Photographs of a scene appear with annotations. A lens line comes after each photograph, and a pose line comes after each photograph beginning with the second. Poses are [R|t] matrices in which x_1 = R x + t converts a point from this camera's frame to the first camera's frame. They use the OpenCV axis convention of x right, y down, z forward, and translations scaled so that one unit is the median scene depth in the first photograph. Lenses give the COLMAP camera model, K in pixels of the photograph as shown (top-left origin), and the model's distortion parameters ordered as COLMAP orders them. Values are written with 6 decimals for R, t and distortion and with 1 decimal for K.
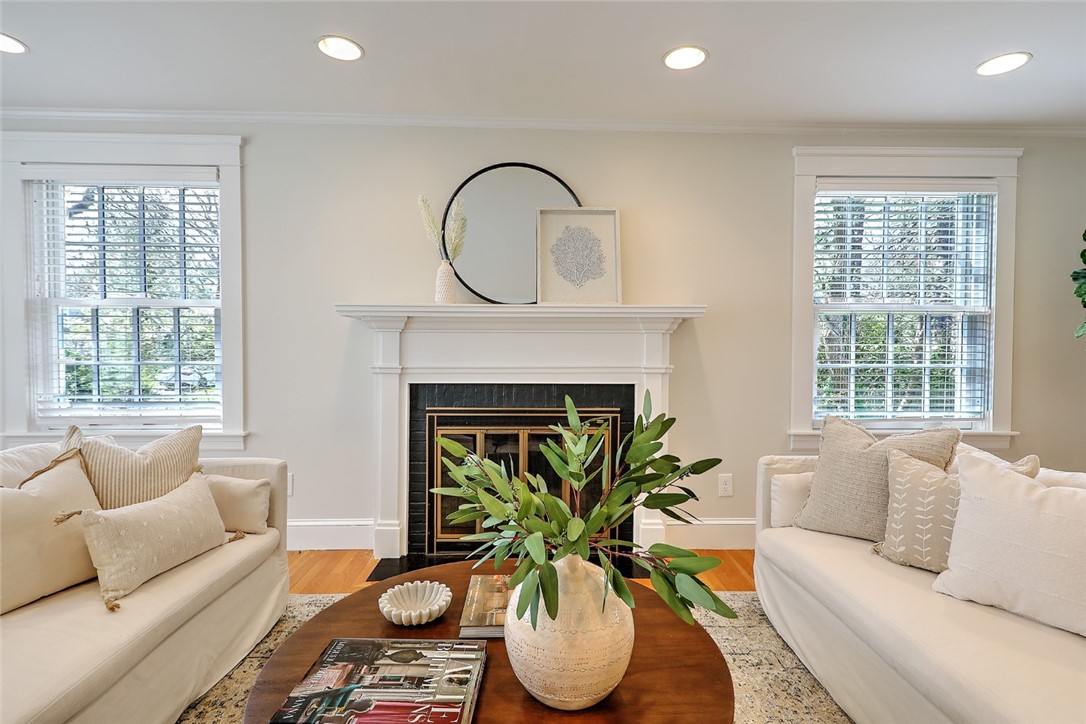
lens RADIAL K [[537.3, 0, 543.0], [0, 537.3, 355.7], [0, 0, 1]] dist [0.005018, 0.000796]
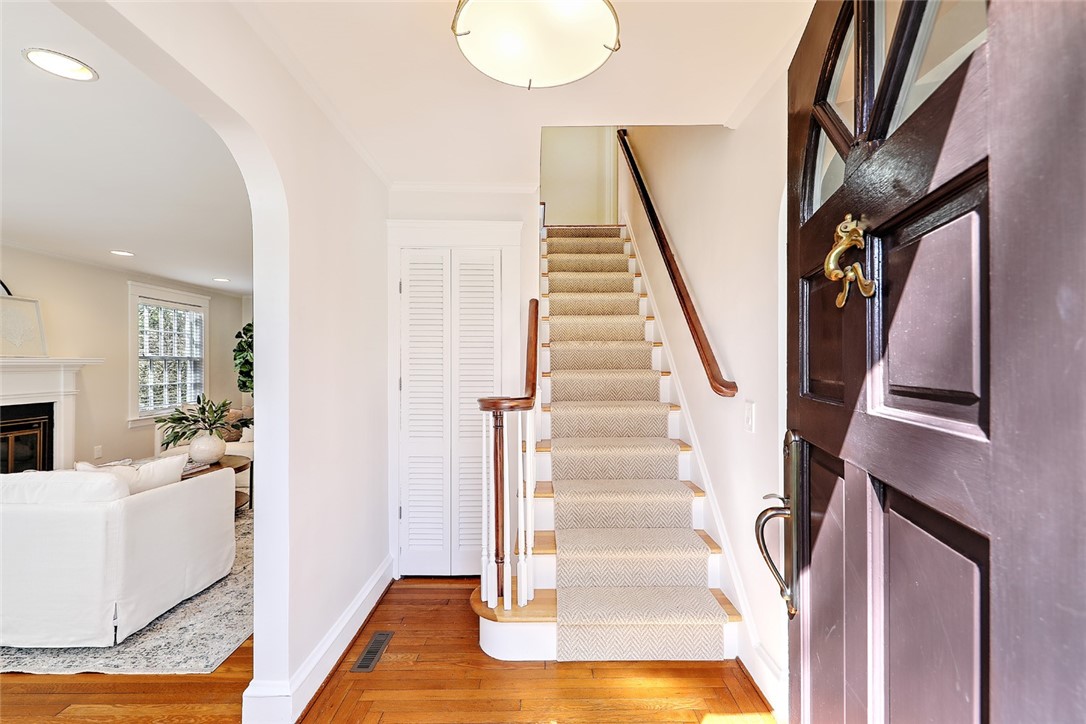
lens RADIAL K [[455.5, 0, 543.2], [0, 455.5, 361.0], [0, 0, 1]] dist [0.001370, -0.000284]
pose [[0.018373, -0.002604, 0.999828, -1.285413], [0.021716, 0.999762, 0.002205, -0.049829], [-0.999595, 0.021671, 0.018426, -0.629036]]
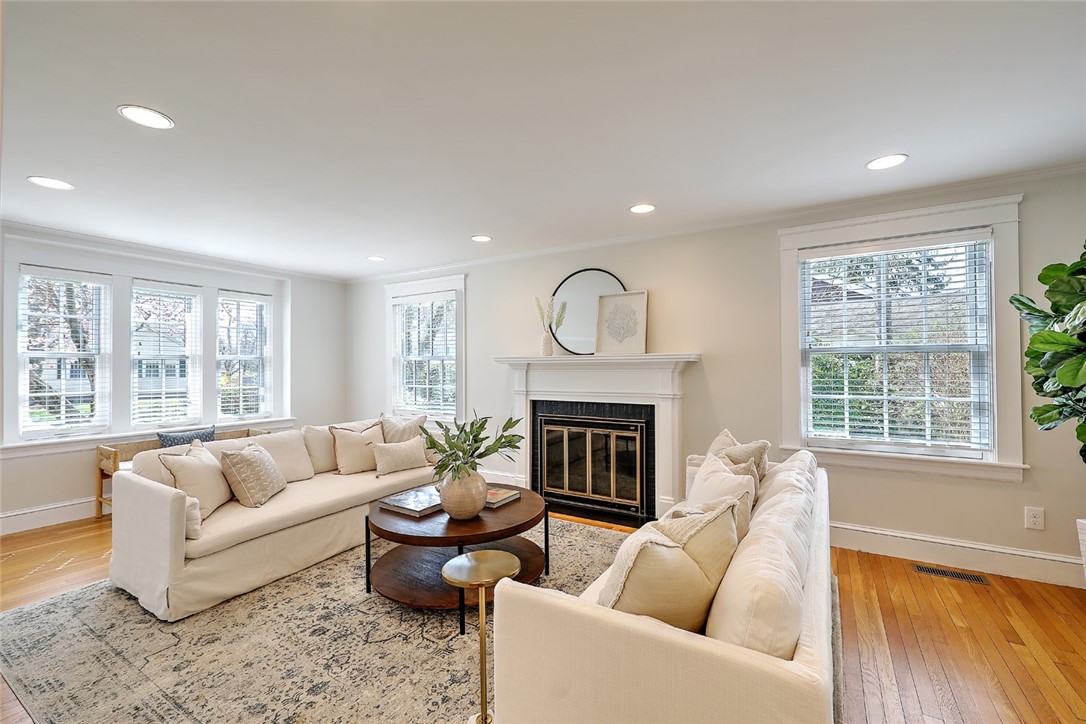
lens RADIAL K [[455.5, 0, 540.8], [0, 455.5, 366.6], [0, 0, 1]] dist [0.001370, -0.000284]
pose [[0.837454, -0.008967, -0.546435, 0.595698], [-0.005791, 0.999664, -0.025280, -0.020759], [0.546478, 0.024335, 0.837120, -0.253943]]
